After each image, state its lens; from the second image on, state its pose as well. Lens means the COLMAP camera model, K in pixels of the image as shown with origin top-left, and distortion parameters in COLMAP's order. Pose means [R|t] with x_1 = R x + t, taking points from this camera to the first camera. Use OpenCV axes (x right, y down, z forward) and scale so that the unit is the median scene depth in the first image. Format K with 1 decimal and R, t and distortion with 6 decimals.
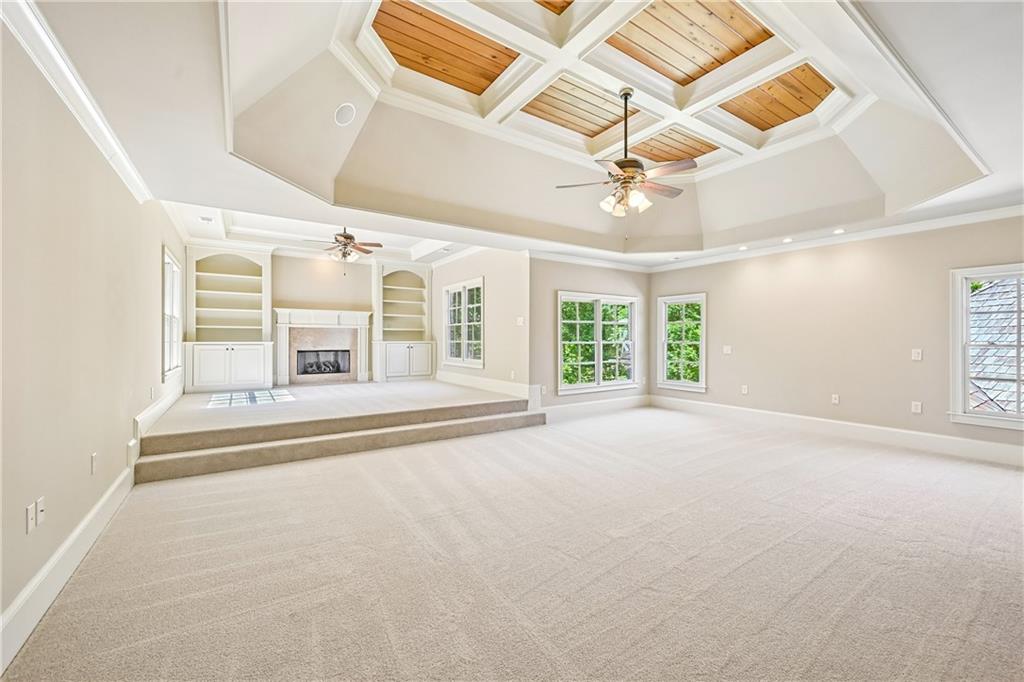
lens RADIAL K [[411.1, 0, 510.5], [0, 411.1, 344.9], [0, 0, 1]] dist [-0.000159, 0.000669]
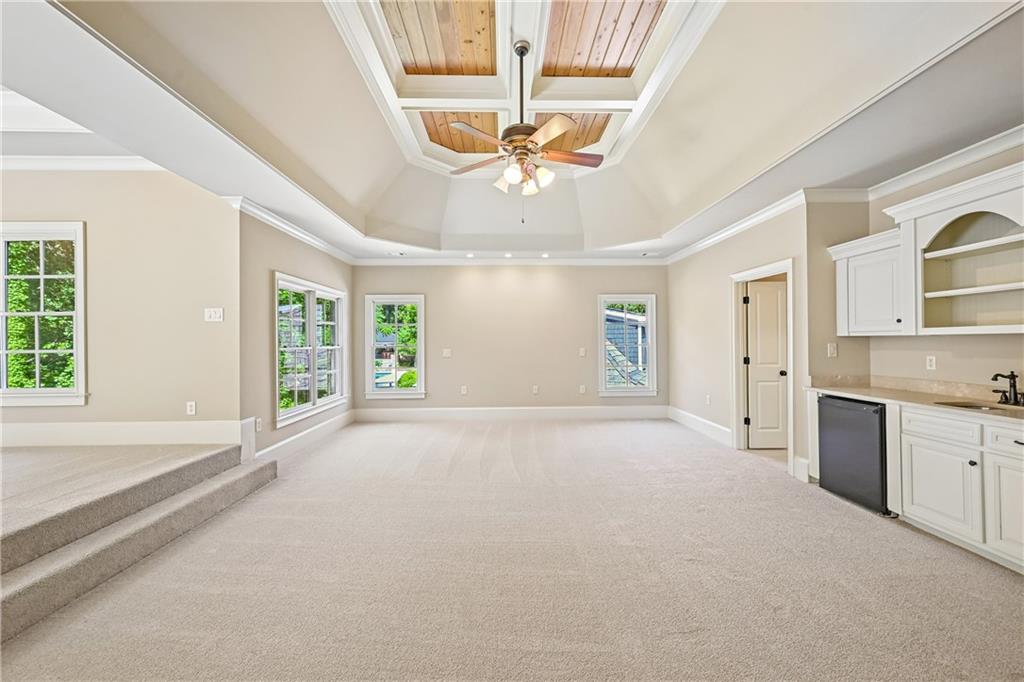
lens RADIAL K [[411.1, 0, 516.5], [0, 411.1, 339.0], [0, 0, 1]] dist [-0.000159, 0.000669]
pose [[0.532449, 0.000327, 0.846462, -0.239032], [0.021823, 0.999662, -0.014113, -0.004120], [-0.846181, 0.025987, 0.532262, 0.319891]]
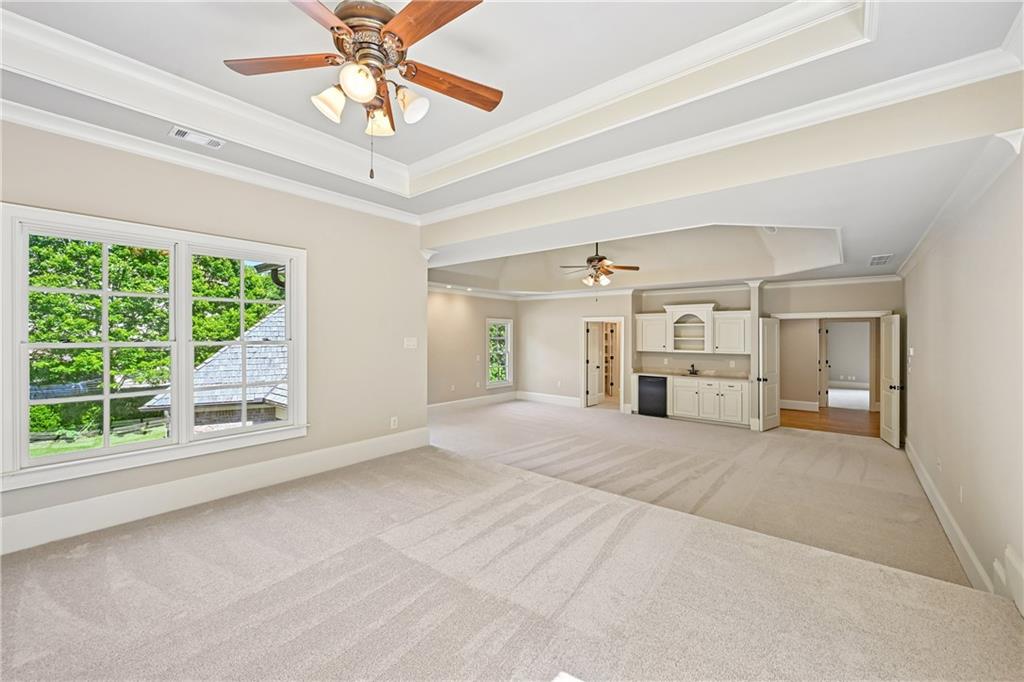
lens RADIAL K [[411.1, 0, 512.8], [0, 411.1, 332.7], [0, 0, 1]] dist [-0.000159, 0.000669]
pose [[-0.295077, 0.004827, 0.955461, -0.701492], [0.012944, 0.999916, -0.001054, -0.070719], [-0.955386, 0.012056, -0.295114, 1.040008]]
